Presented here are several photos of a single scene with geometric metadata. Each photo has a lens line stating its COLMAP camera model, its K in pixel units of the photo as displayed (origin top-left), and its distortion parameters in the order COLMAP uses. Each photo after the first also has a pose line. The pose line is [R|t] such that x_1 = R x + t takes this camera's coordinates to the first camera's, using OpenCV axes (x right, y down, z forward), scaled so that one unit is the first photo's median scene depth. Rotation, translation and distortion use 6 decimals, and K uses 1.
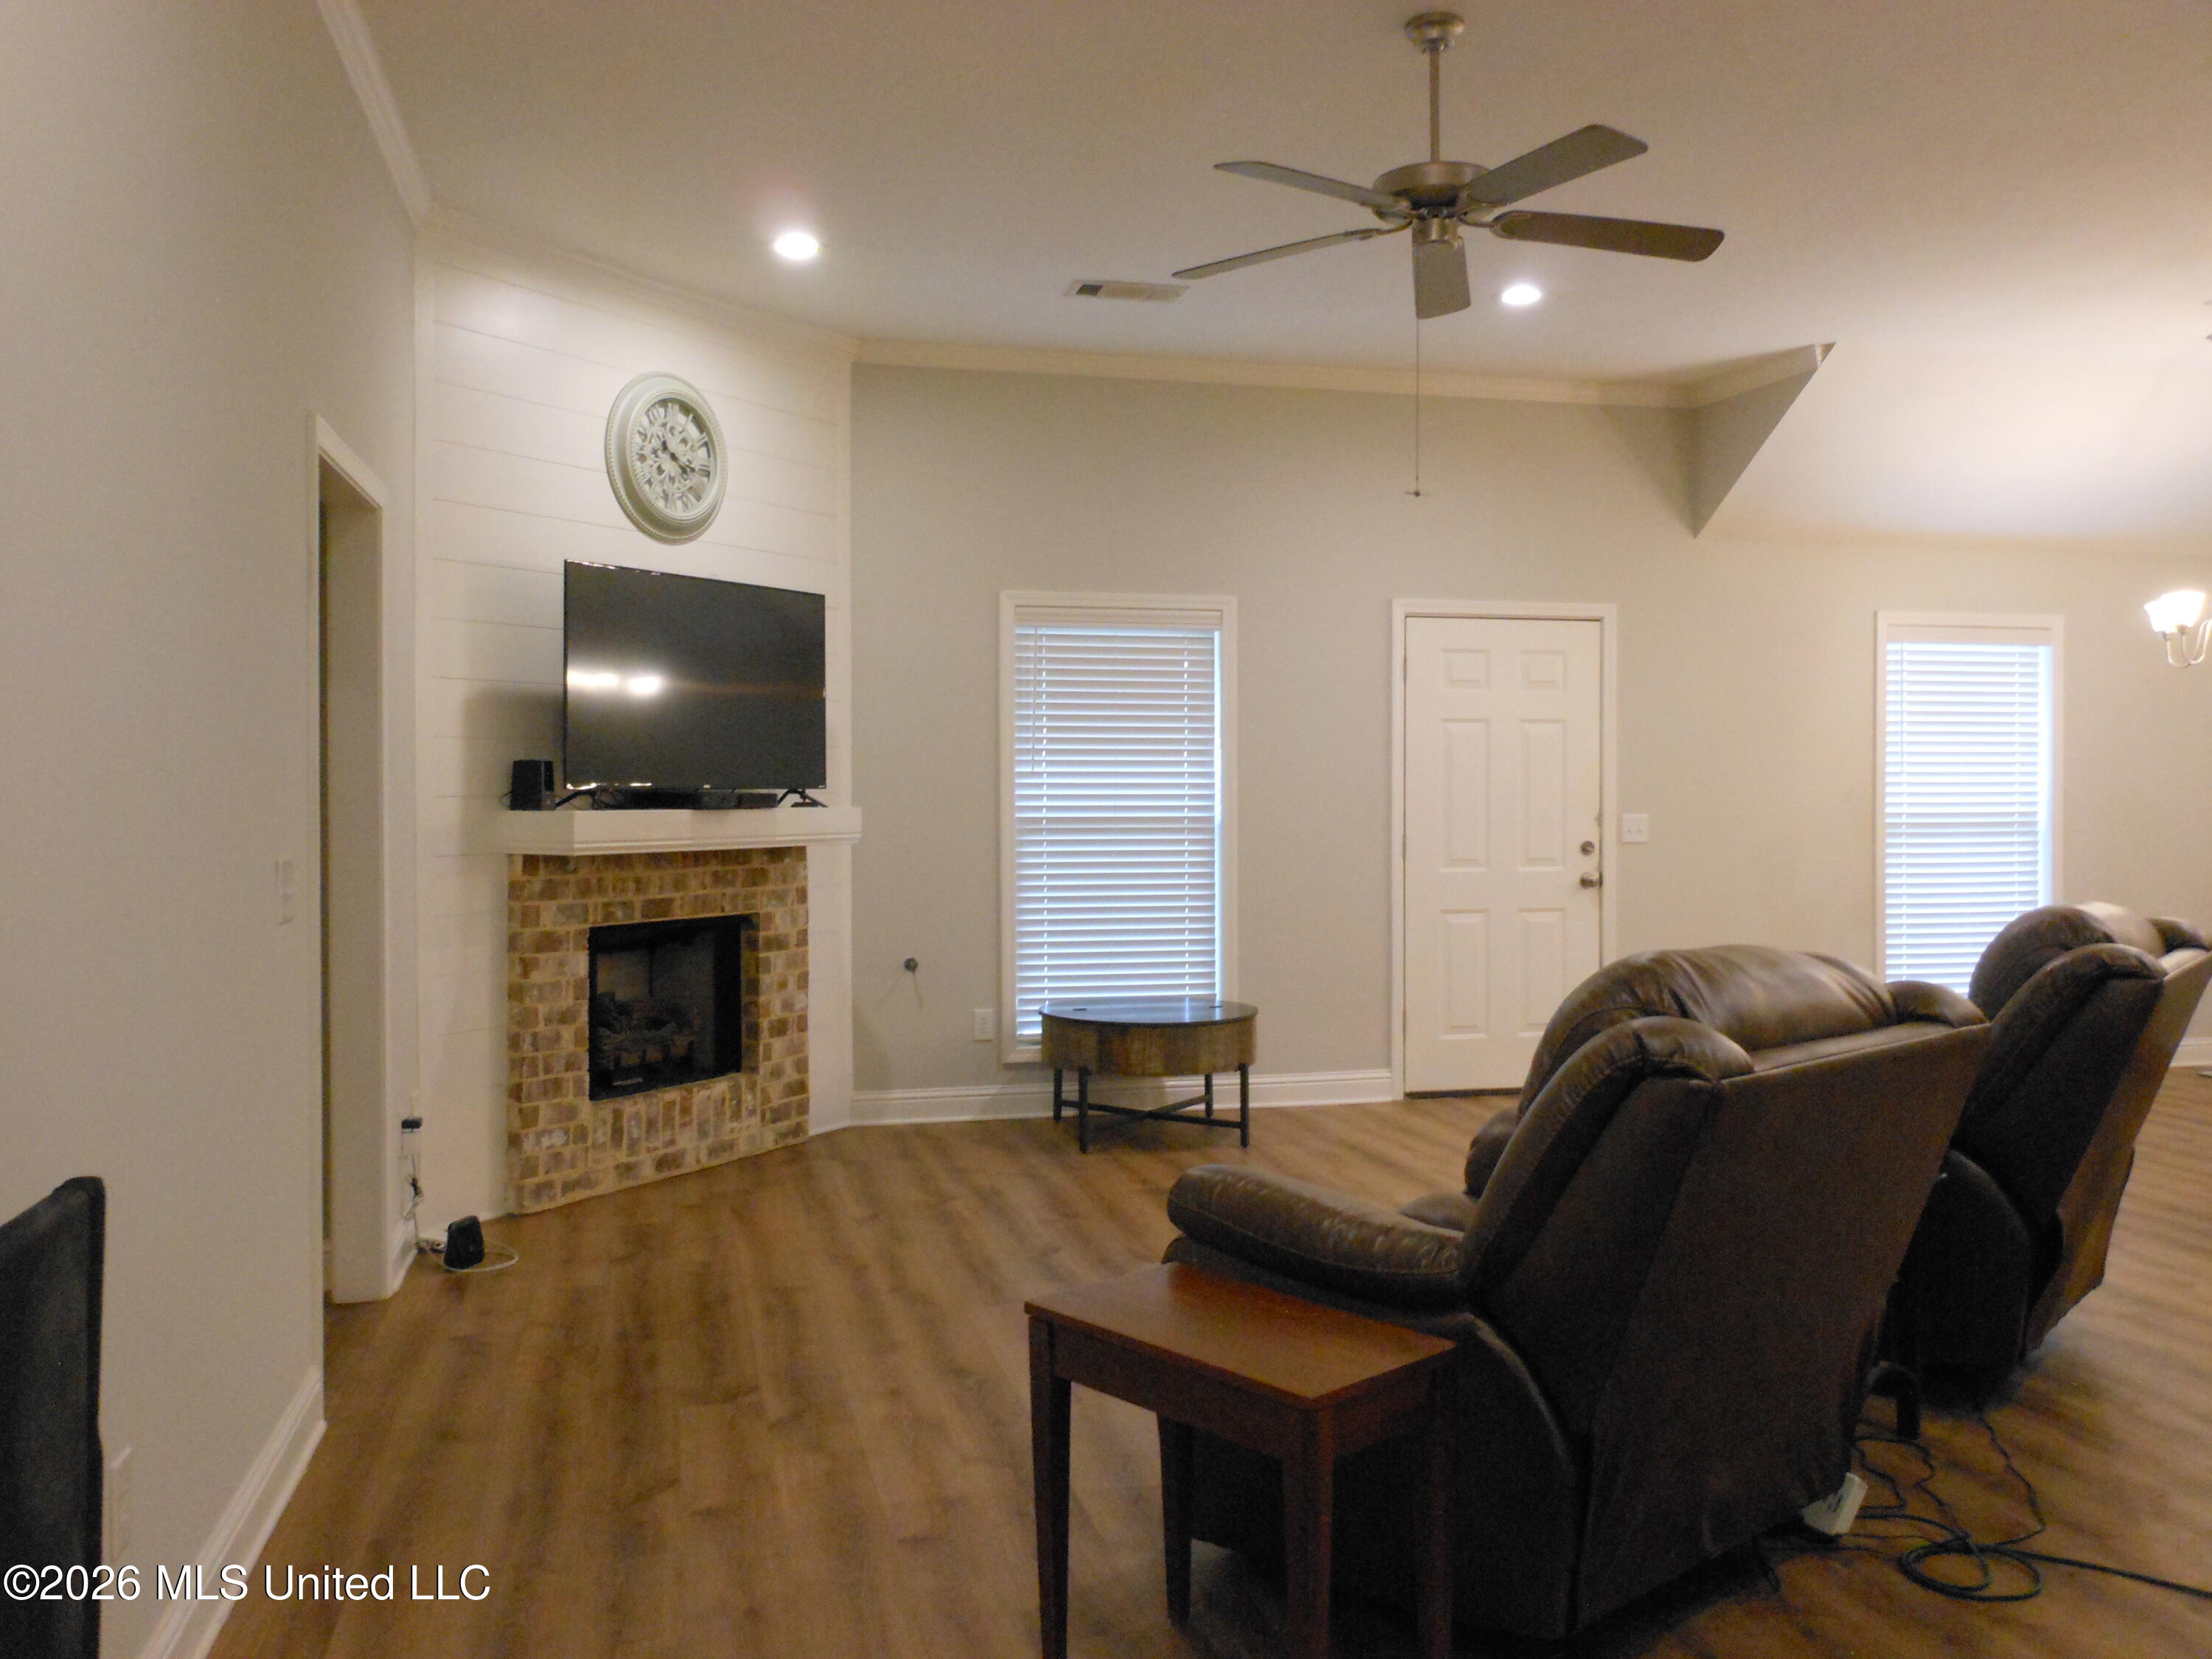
lens RADIAL K [[1791.5, 0, 1112.5], [0, 1791.5, 805.5], [0, 0, 1]] dist [-0.011229, 0.010936]
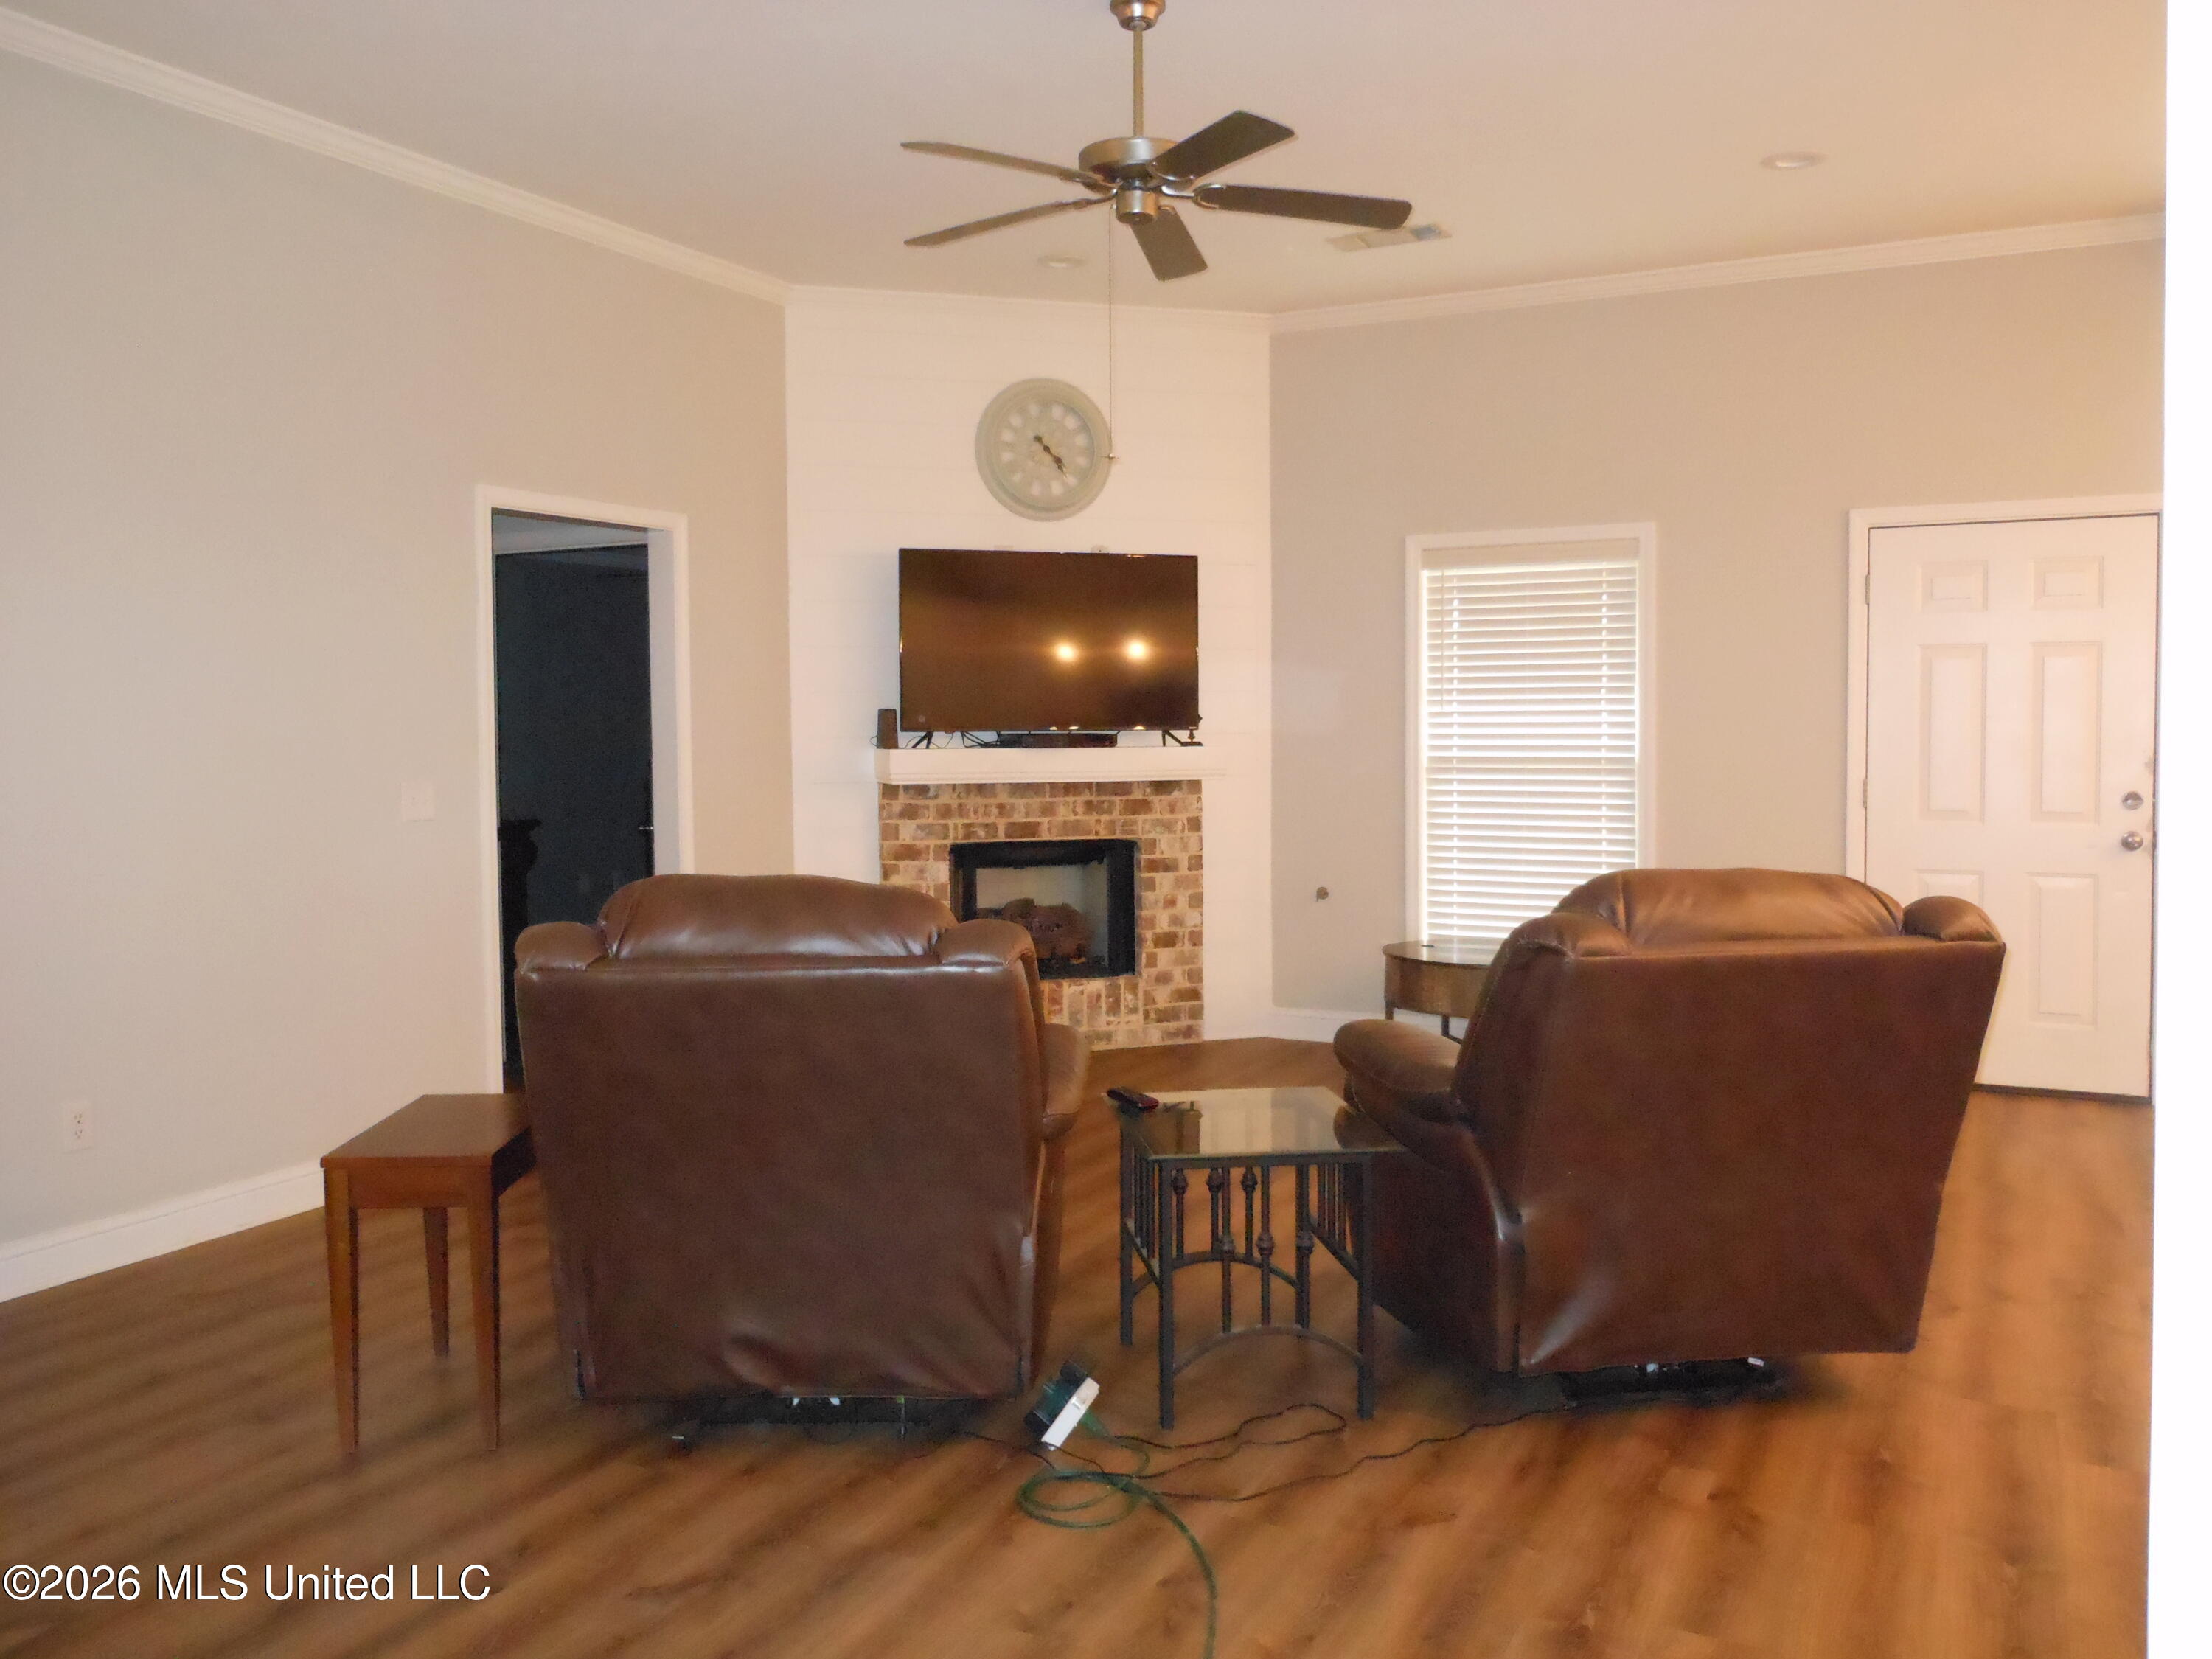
lens RADIAL K [[1791.5, 0, 1121.9], [0, 1791.5, 835.7], [0, 0, 1]] dist [-0.011229, 0.010936]
pose [[0.765977, 0.035074, -0.641910, 0.532537], [-0.001867, 0.998628, 0.052337, -0.001731], [0.642865, -0.038890, 0.764991, 0.115264]]
